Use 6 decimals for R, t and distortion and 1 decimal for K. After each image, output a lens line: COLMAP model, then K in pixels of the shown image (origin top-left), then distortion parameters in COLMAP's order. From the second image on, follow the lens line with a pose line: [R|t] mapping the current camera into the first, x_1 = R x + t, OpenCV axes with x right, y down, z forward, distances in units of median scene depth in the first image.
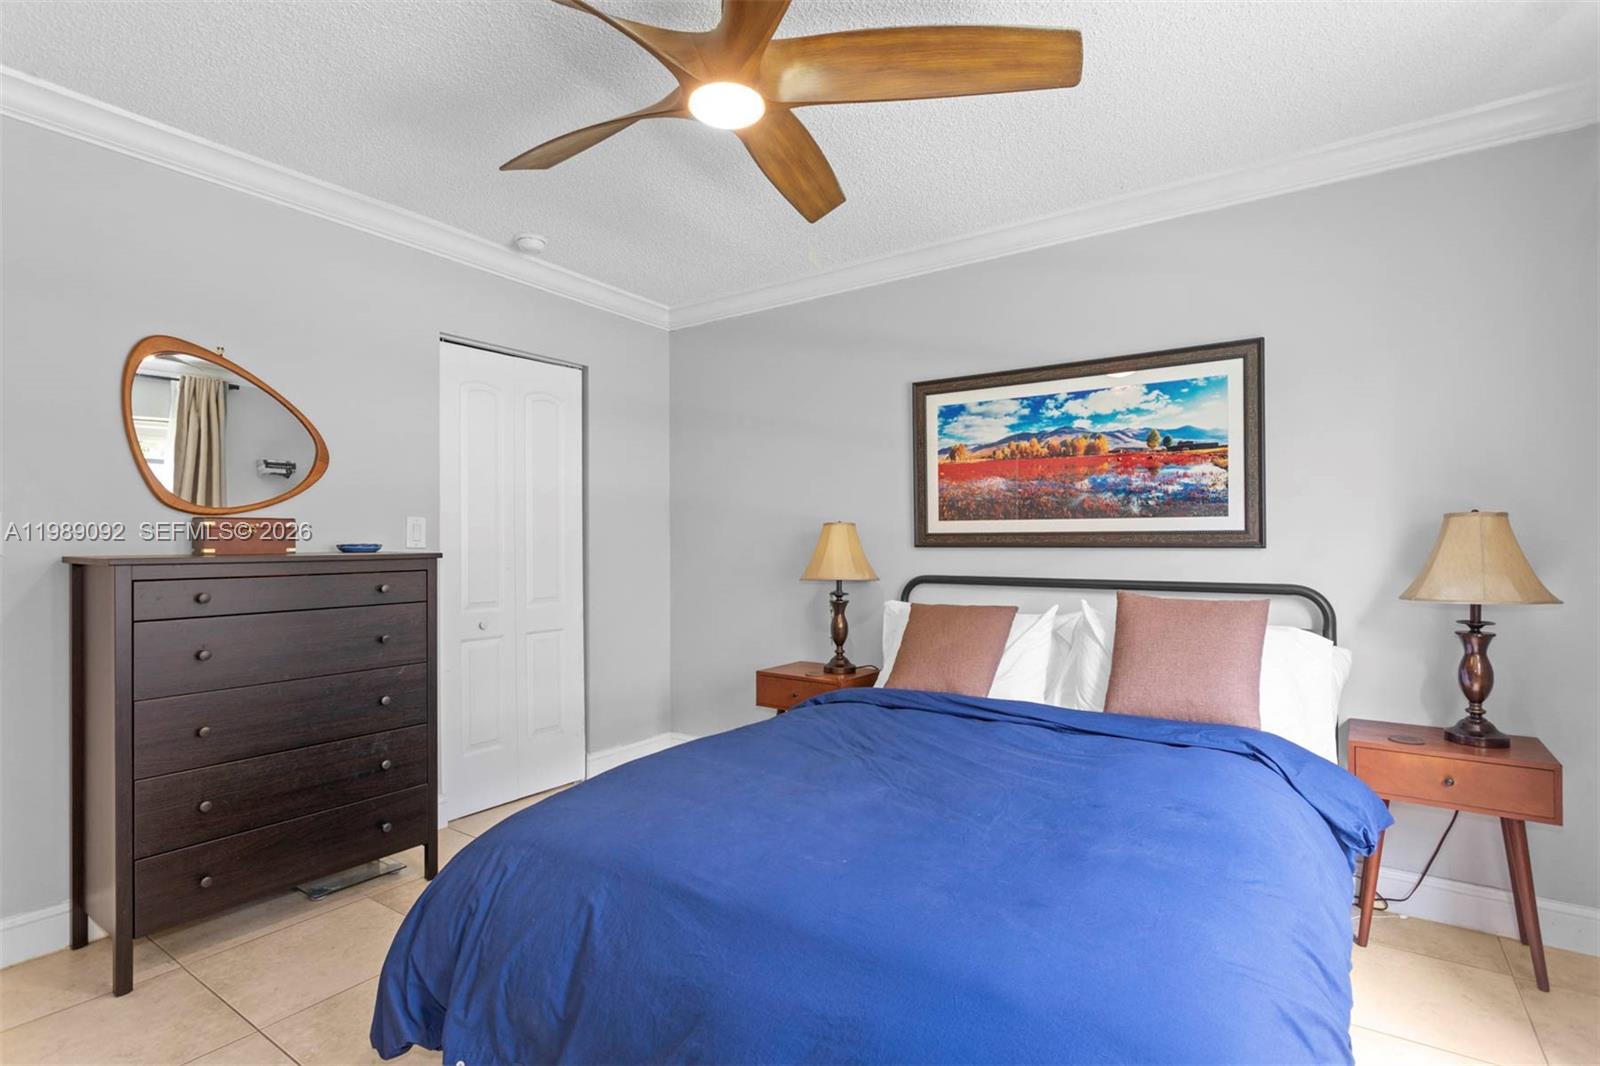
lens RADIAL K [[811.9, 0, 835.0], [0, 811.9, 537.6], [0, 0, 1]] dist [-0.016148, 0.000335]
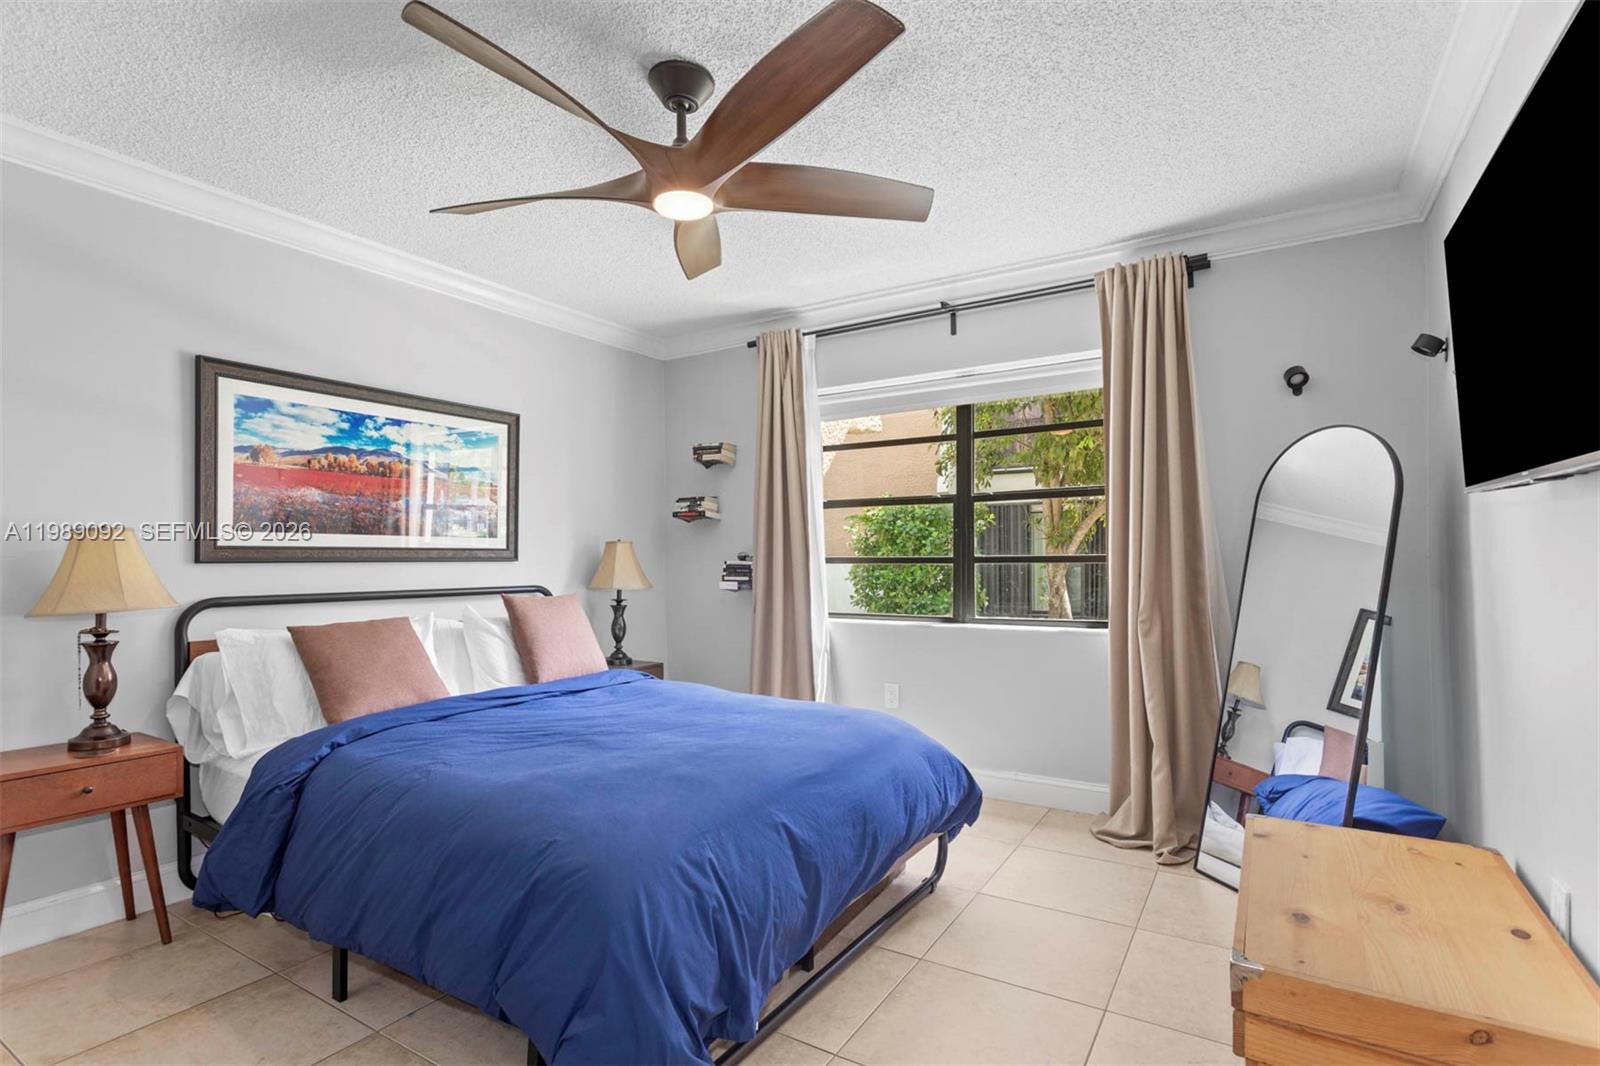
lens RADIAL K [[773.8, 0, 792.1], [0, 773.8, 558.1], [0, 0, 1]] dist [-0.016894, 0.000072]
pose [[-0.047314, -0.002506, 0.998877, -0.728743], [-0.010006, 0.999948, 0.002035, -0.000016], [-0.998830, -0.009898, -0.047337, 0.489113]]
